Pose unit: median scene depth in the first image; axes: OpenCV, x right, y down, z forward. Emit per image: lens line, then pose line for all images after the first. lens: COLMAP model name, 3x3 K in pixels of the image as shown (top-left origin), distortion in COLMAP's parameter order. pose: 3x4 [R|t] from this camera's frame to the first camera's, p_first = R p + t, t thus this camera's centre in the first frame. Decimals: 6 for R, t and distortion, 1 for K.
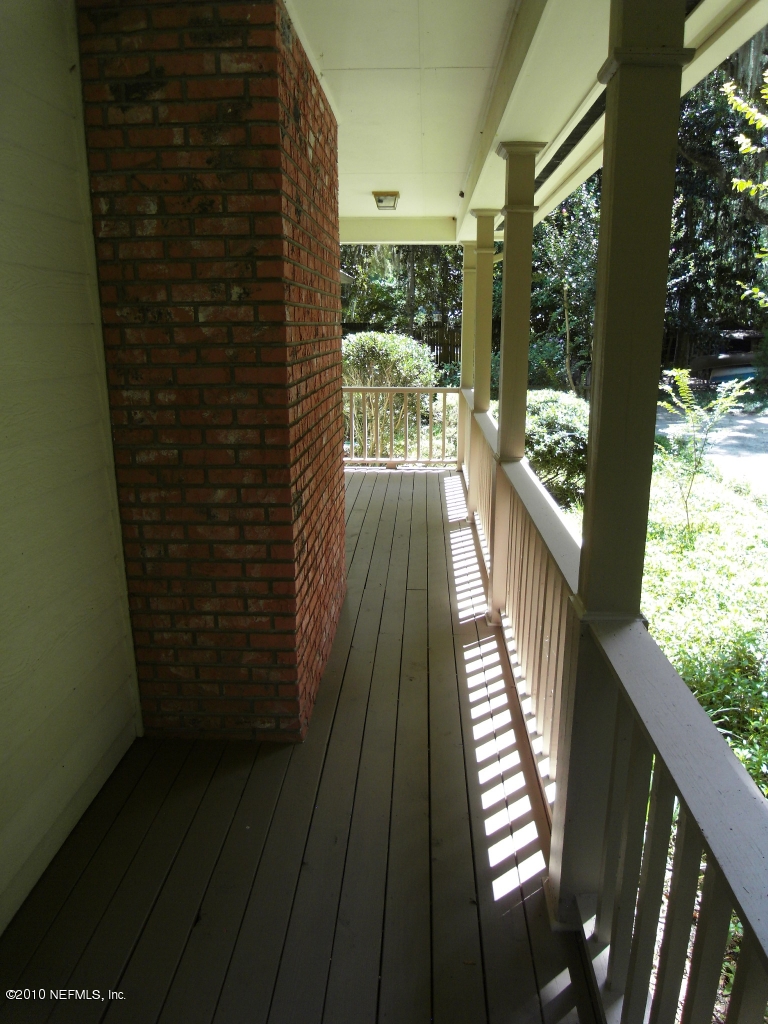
lens RADIAL K [[736.6, 0, 384.0], [0, 736.6, 512.0], [0, 0, 1]] dist [-0.026752, -0.000719]
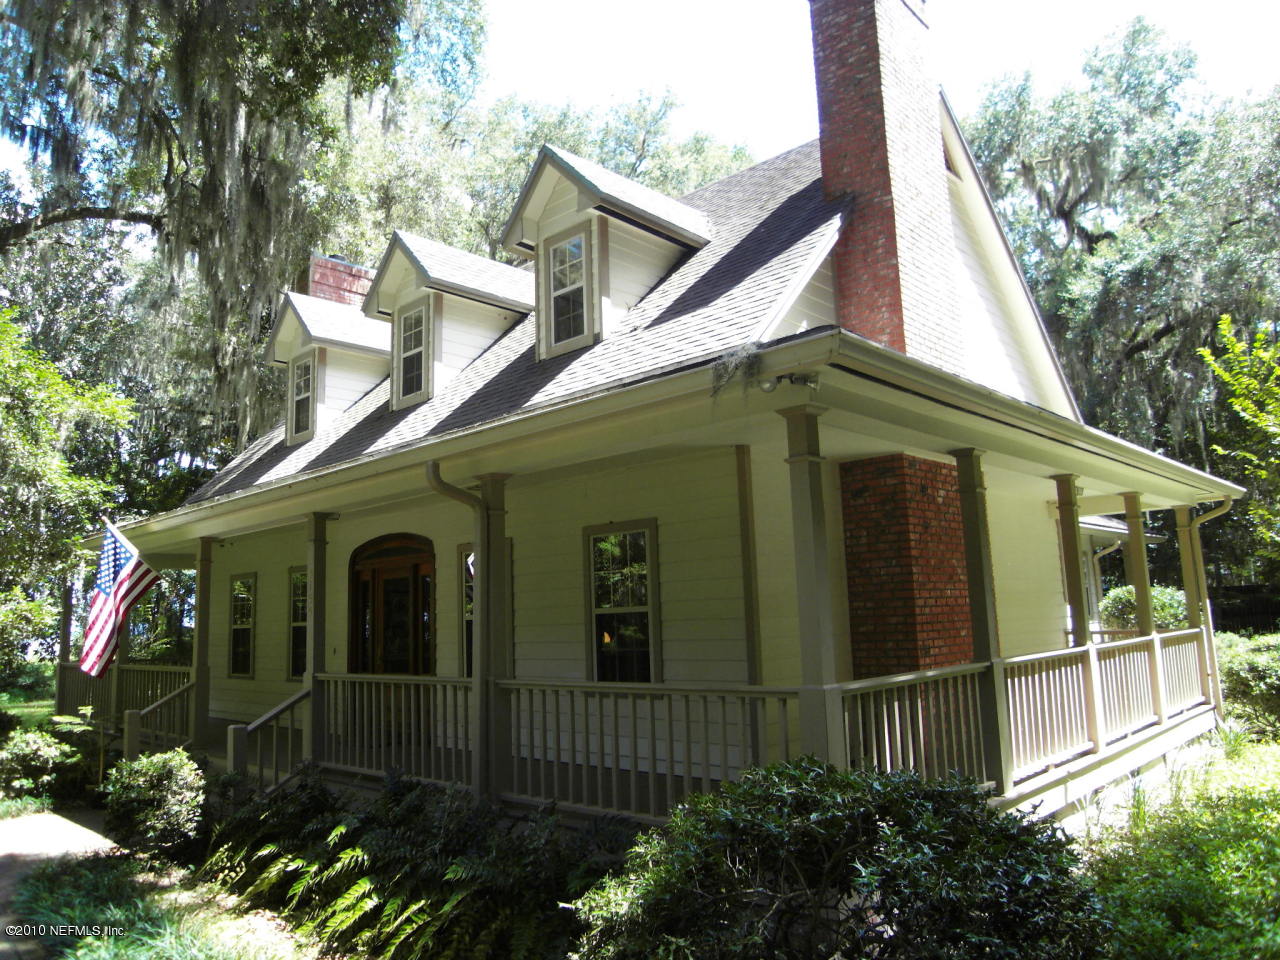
lens RADIAL K [[920.8, 0, 656.0], [0, 920.8, 476.4], [0, 0, 1]] dist [-0.026752, -0.000719]
pose [[0.766177, -0.122129, -0.630917, 1.191451], [-0.123233, 0.935632, -0.330766, 0.568881], [0.630703, 0.331175, 0.701810, -1.826171]]
